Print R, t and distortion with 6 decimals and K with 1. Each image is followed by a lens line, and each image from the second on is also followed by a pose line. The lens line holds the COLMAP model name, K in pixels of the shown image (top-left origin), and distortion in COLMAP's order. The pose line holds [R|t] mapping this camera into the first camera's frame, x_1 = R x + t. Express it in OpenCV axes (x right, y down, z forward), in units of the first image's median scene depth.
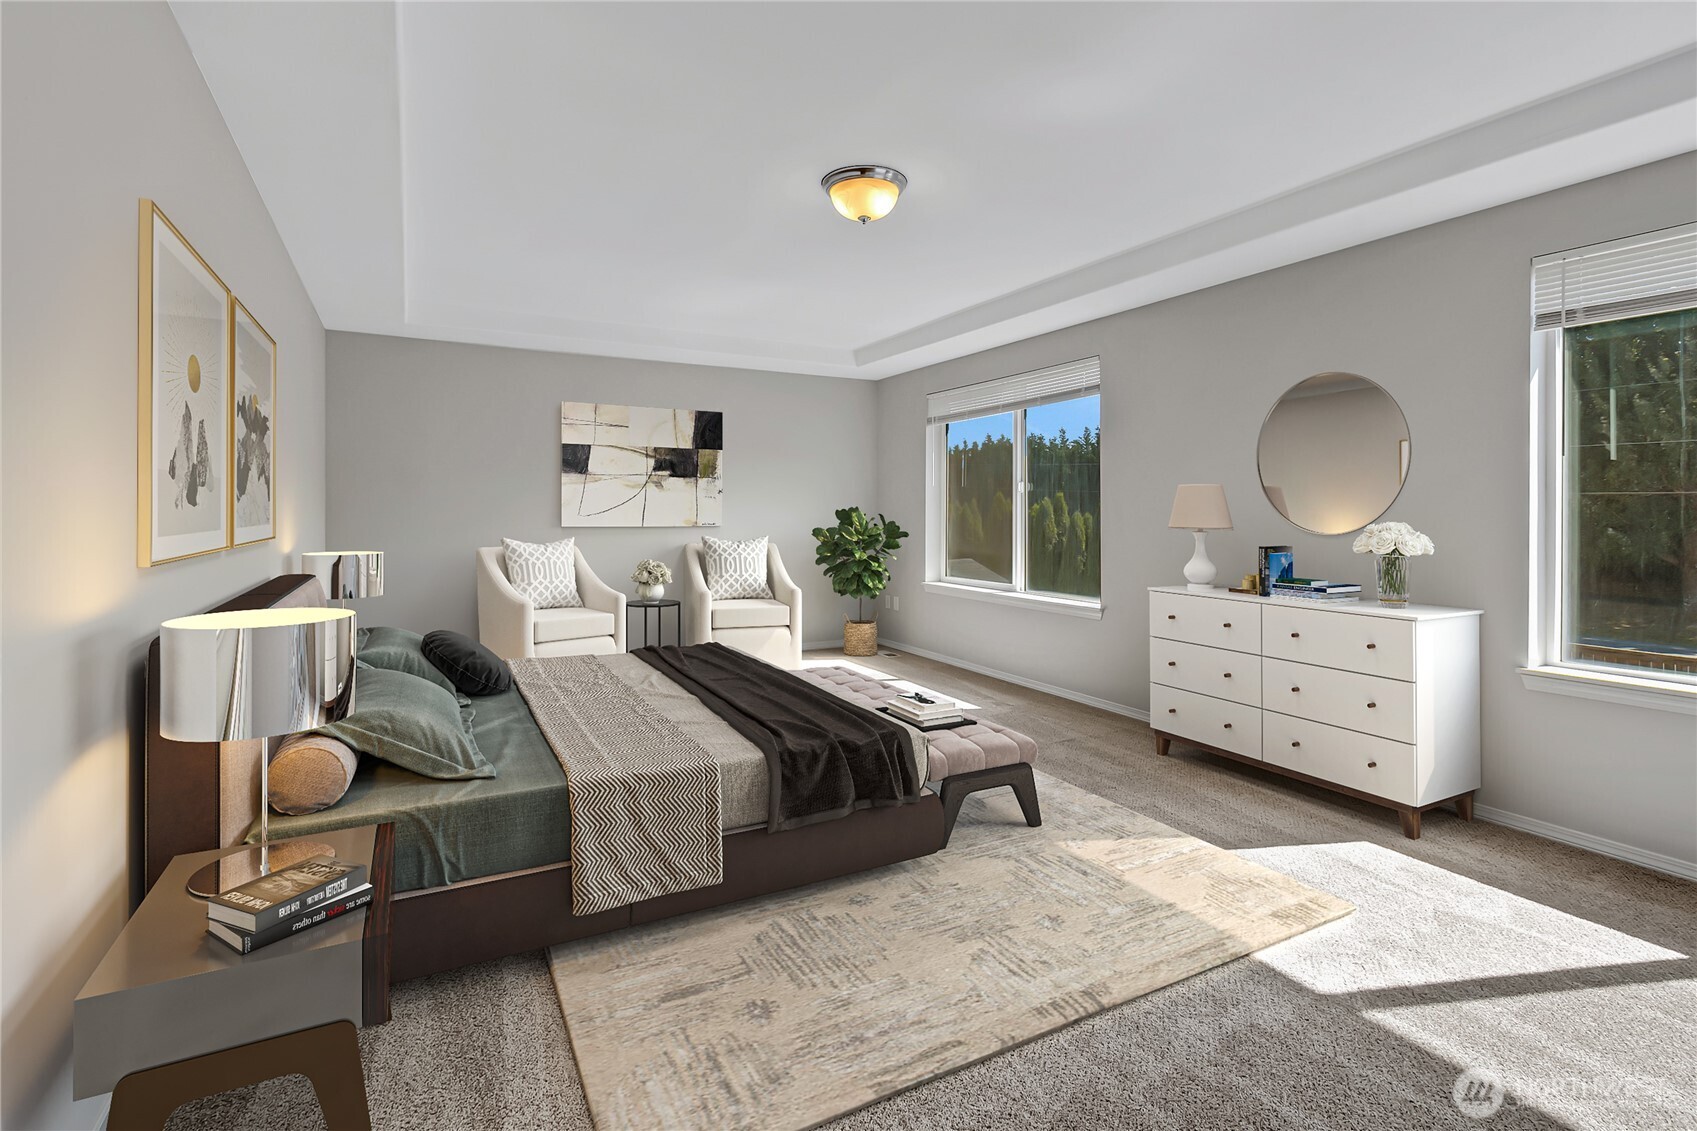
lens RADIAL K [[783.2, 0, 850.5], [0, 783.2, 521.0], [0, 0, 1]] dist [0.002140, -0.000432]
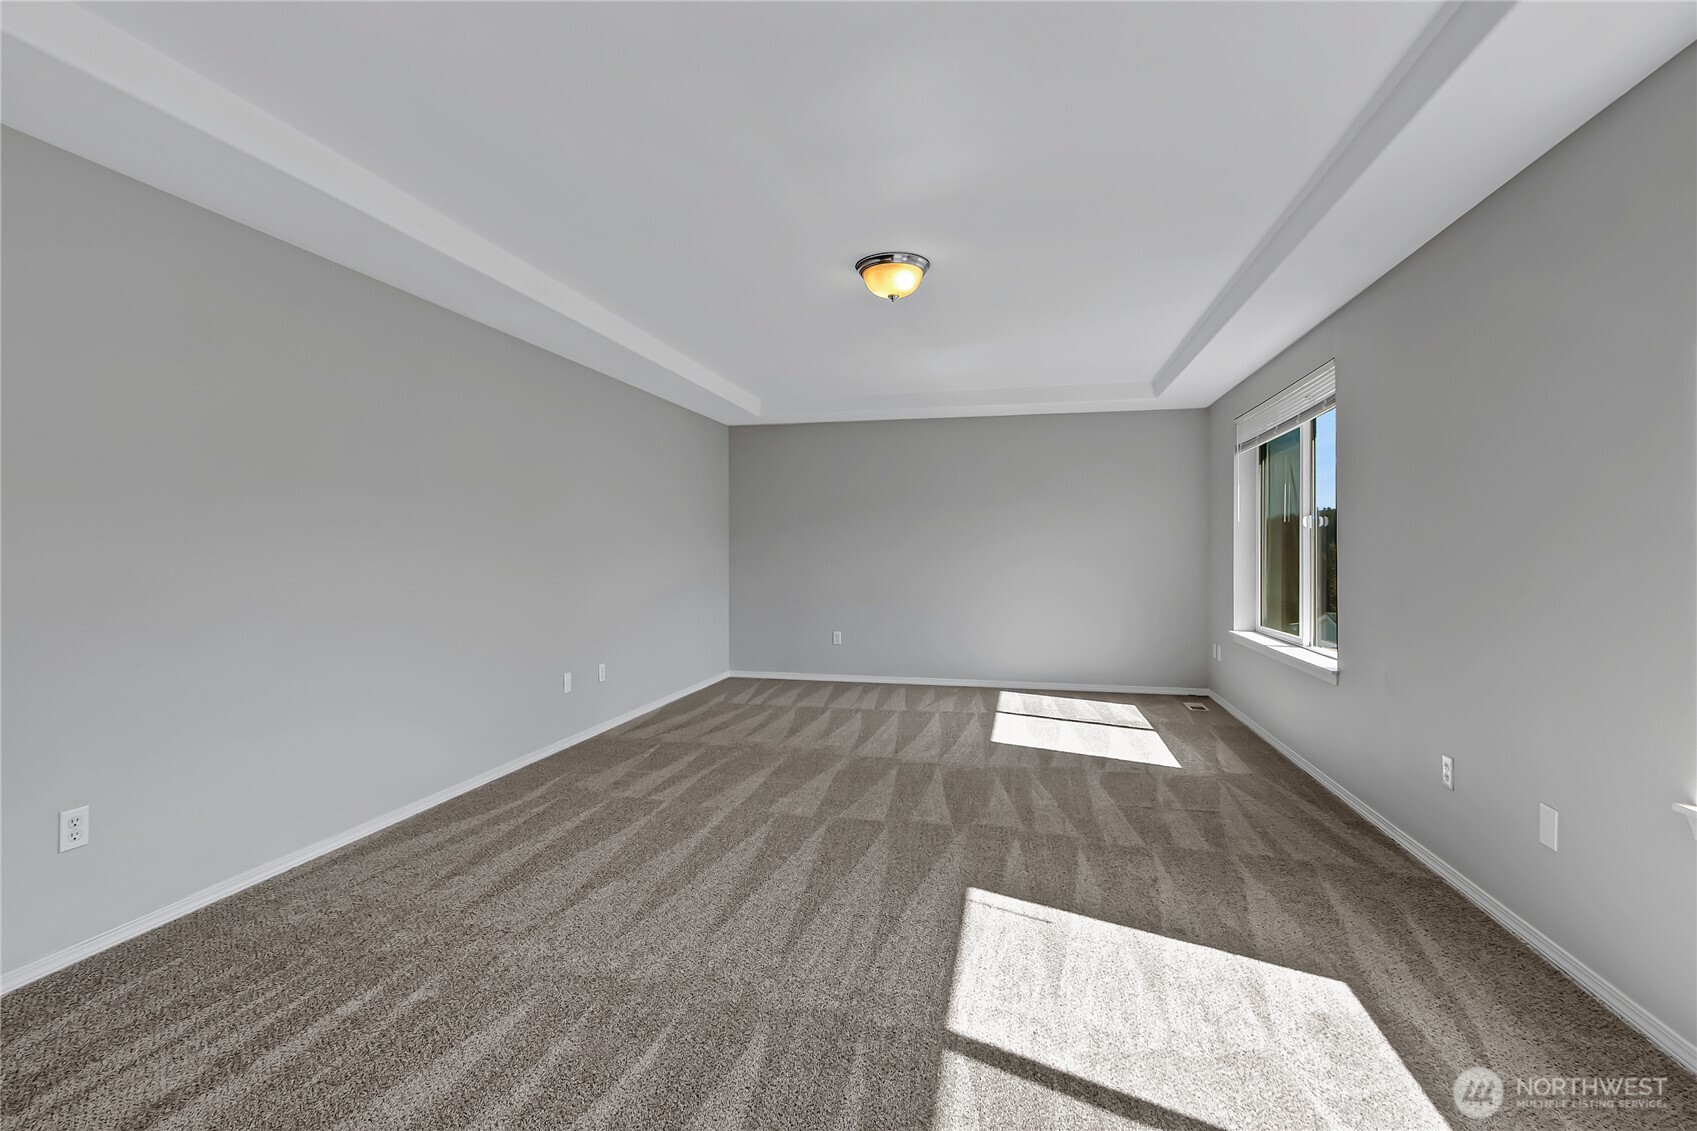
lens RADIAL K [[783.2, 0, 857.1], [0, 783.2, 553.0], [0, 0, 1]] dist [0.002140, -0.000432]
pose [[0.756842, 0.005718, -0.653573, 0.749449], [-0.009162, 0.999956, -0.001860, -0.007387], [0.653534, 0.007396, 0.756861, 0.094714]]
